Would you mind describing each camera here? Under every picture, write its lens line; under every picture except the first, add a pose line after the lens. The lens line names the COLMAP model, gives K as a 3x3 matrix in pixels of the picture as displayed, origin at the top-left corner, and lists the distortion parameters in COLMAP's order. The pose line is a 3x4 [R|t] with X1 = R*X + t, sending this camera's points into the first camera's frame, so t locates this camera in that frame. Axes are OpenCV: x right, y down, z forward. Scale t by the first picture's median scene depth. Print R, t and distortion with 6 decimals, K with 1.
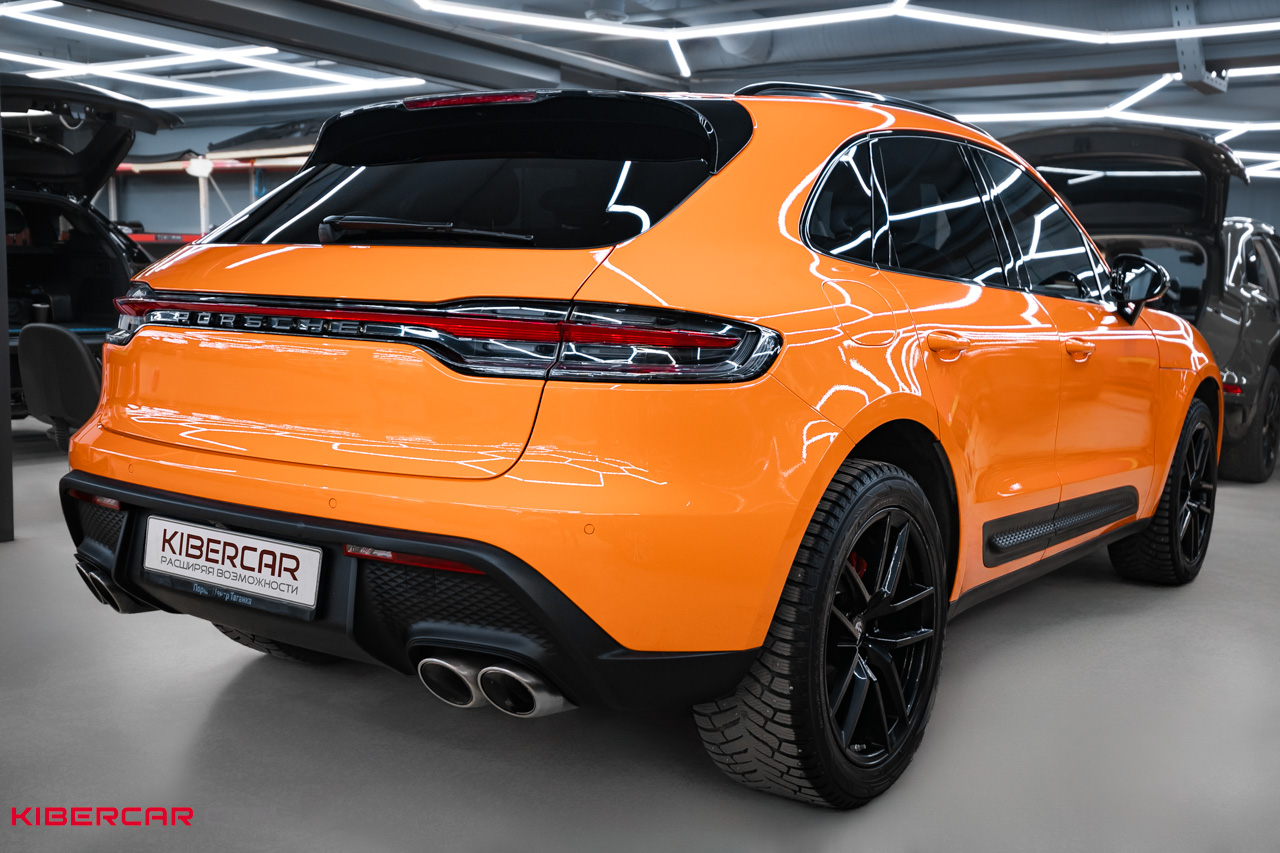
lens RADIAL K [[1367.6, 0, 640.0], [0, 1367.6, 426.5], [0, 0, 1]] dist [0.002522, -0.006151]
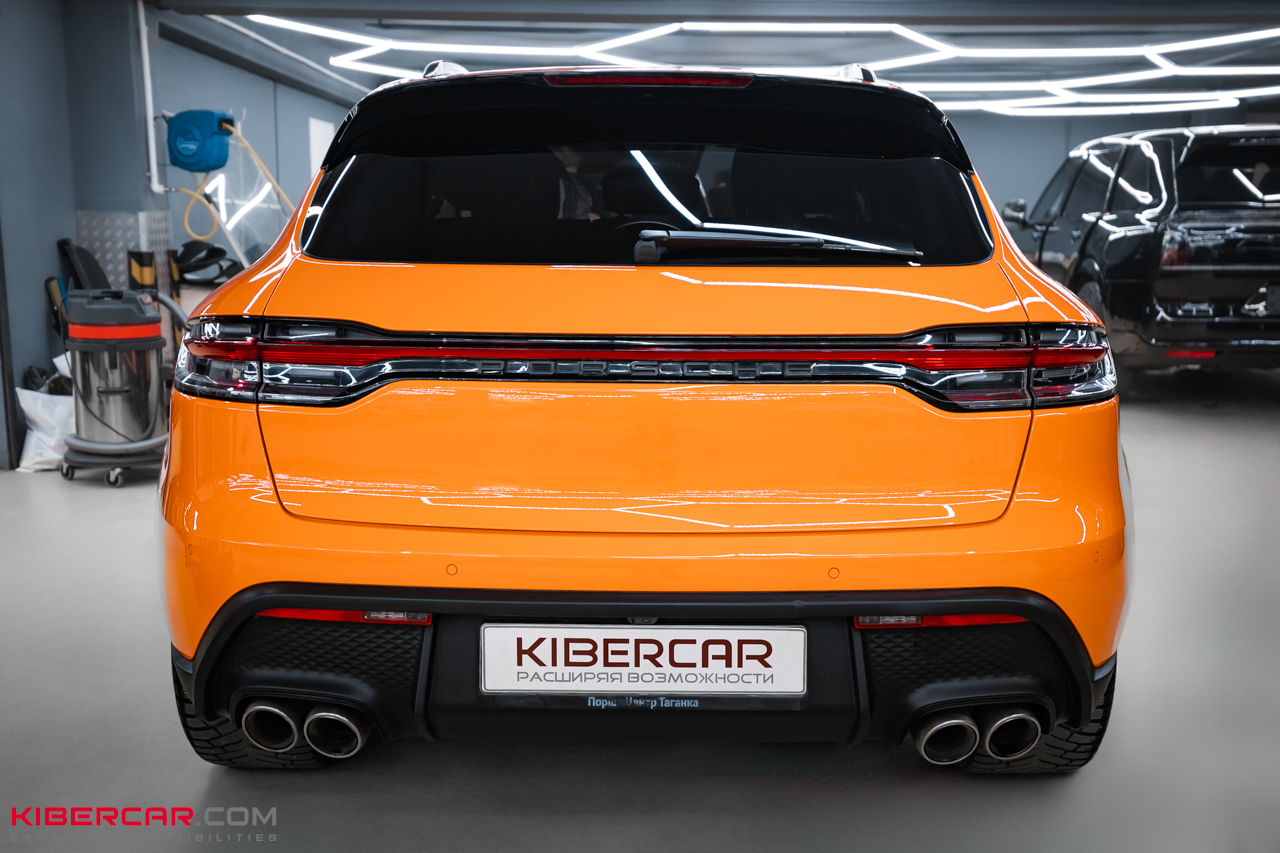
lens RADIAL K [[1367.6, 0, 640.0], [0, 1367.6, 426.5], [0, 0, 1]] dist [0.002522, -0.006151]
pose [[0.821685, -0.109635, 0.559298, -0.753837], [0.077527, 0.993703, 0.080890, -0.109708], [-0.564645, -0.023105, 0.825011, 0.328029]]
